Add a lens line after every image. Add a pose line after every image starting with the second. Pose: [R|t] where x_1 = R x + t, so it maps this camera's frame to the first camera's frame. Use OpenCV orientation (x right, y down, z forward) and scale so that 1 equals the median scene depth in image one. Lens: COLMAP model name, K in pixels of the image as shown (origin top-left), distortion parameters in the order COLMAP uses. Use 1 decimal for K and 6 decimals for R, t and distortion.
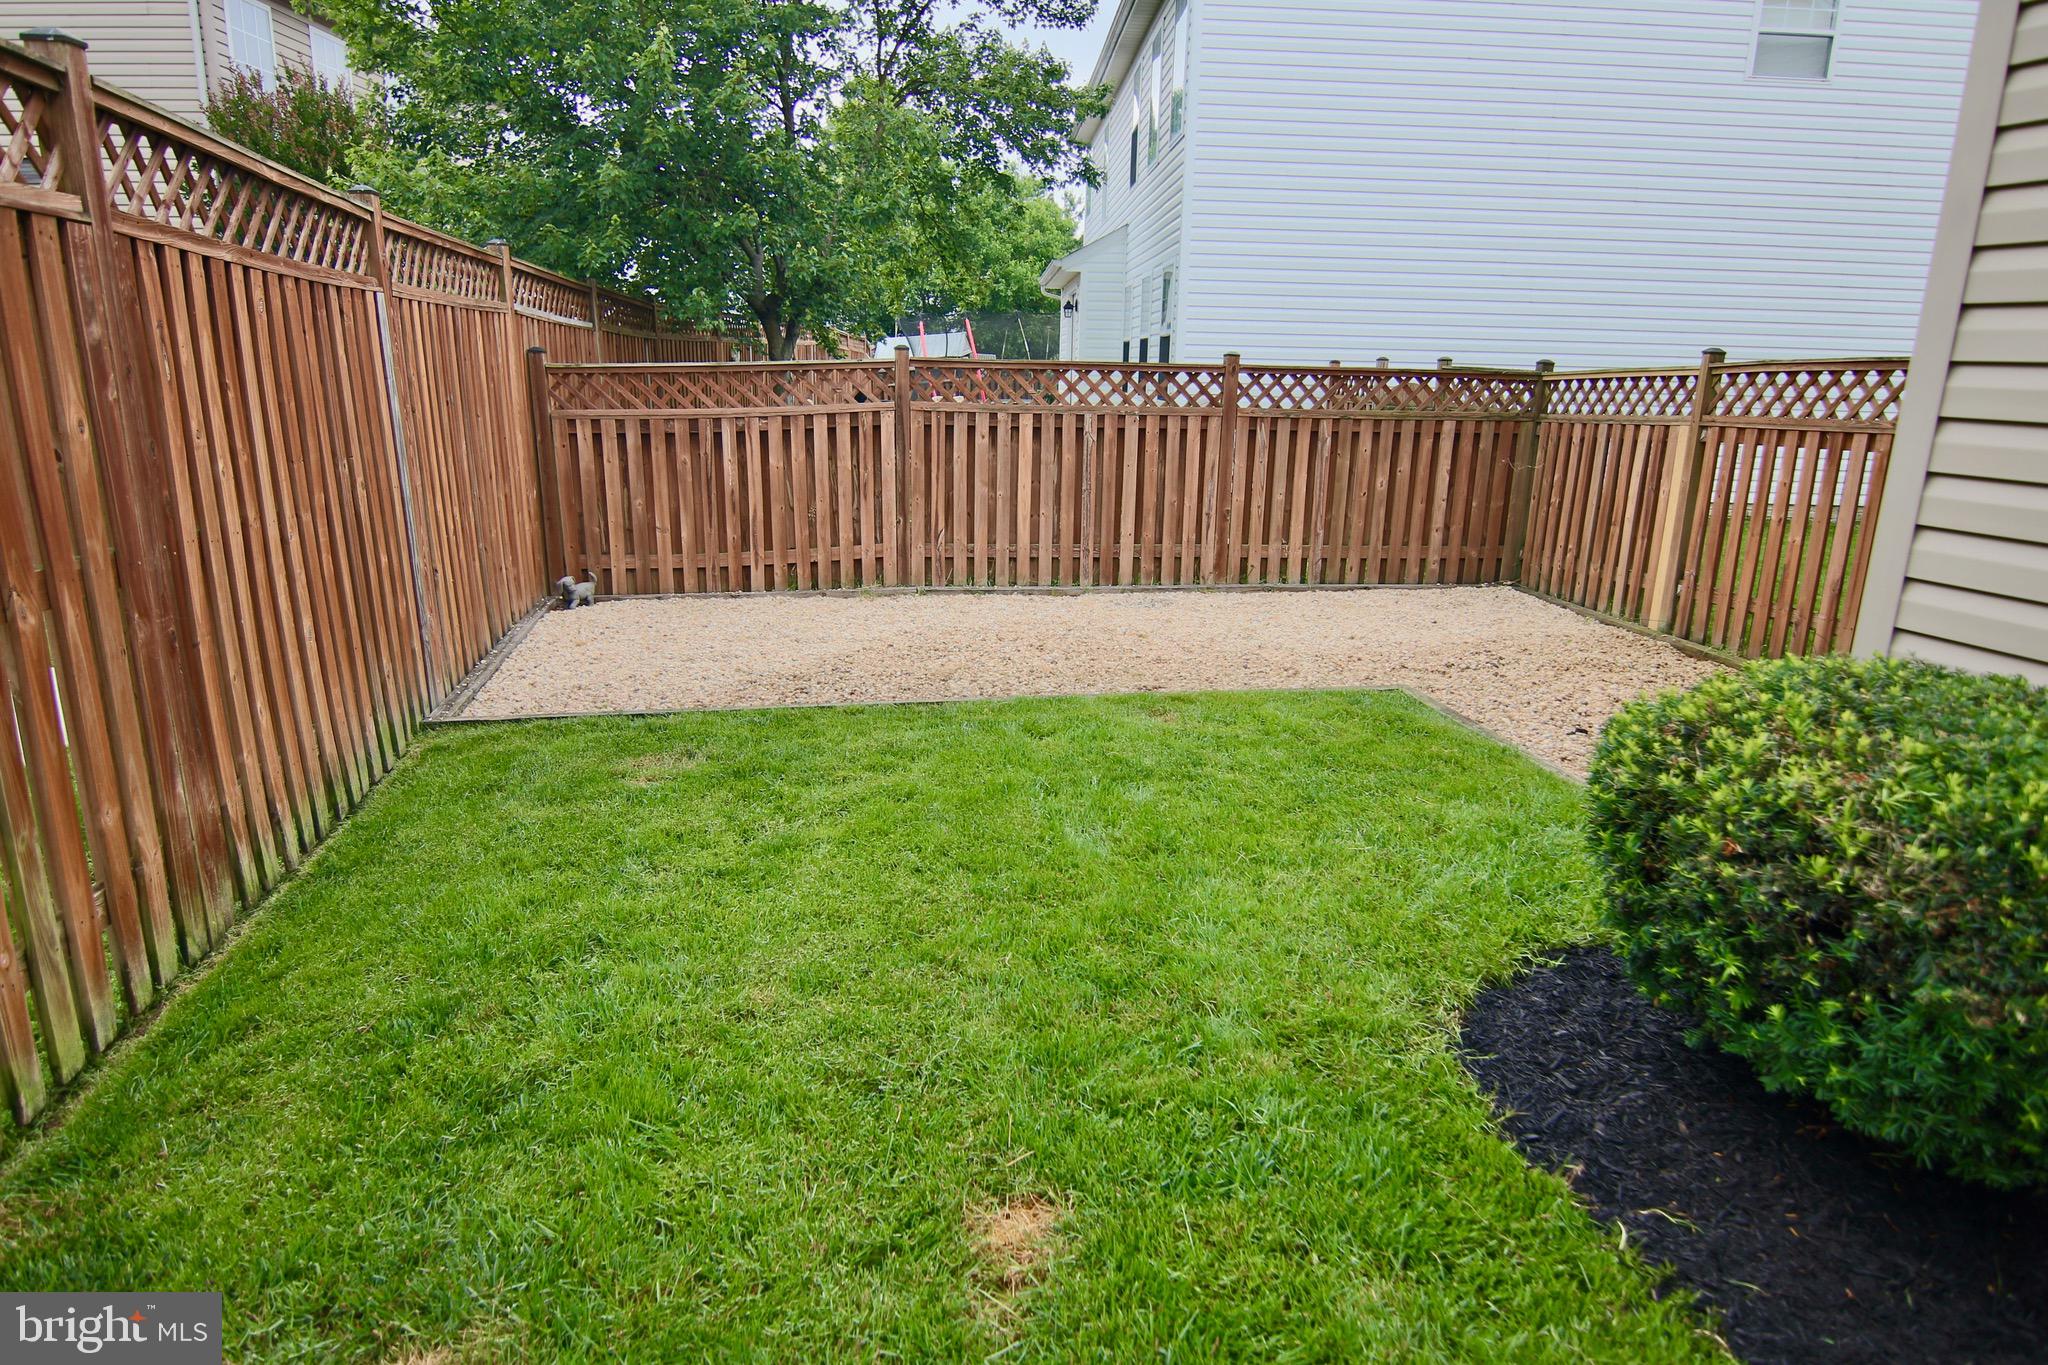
lens RADIAL K [[1187.5, 0, 1024.0], [0, 1187.5, 682.5], [0, 0, 1]] dist [-0.008782, -0.000884]
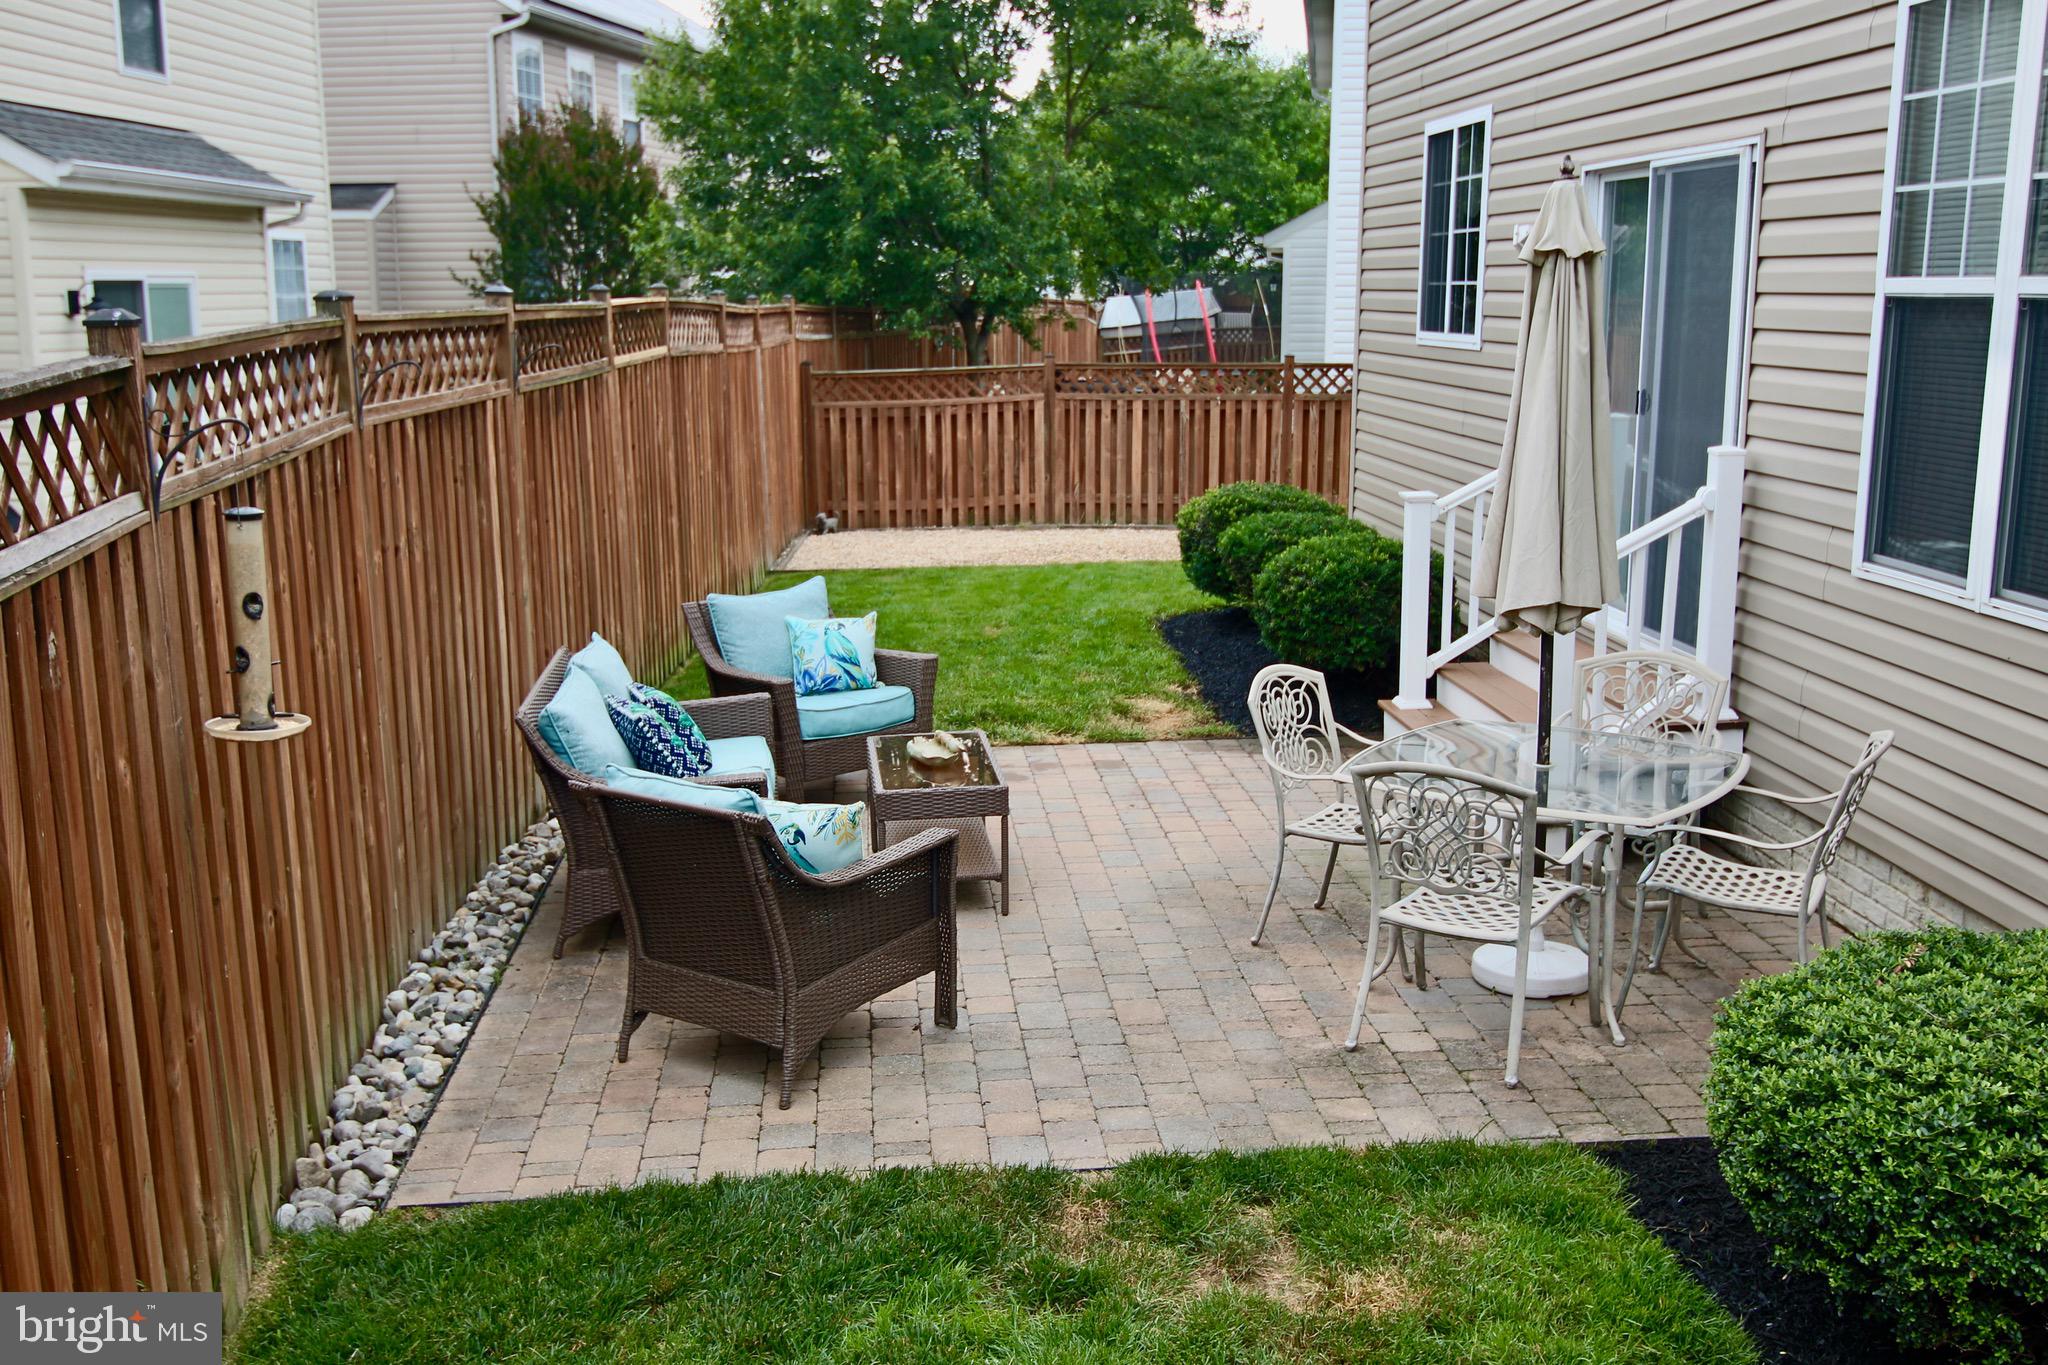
lens RADIAL K [[1952.4, 0, 1024.0], [0, 1952.4, 682.5], [0, 0, 1]] dist [-0.009479, 0.001513]
pose [[0.981625, 0.014434, -0.190274, 0.311824], [-0.027173, 0.997547, -0.064511, 0.256228], [0.188876, 0.068496, 0.979609, -1.251074]]
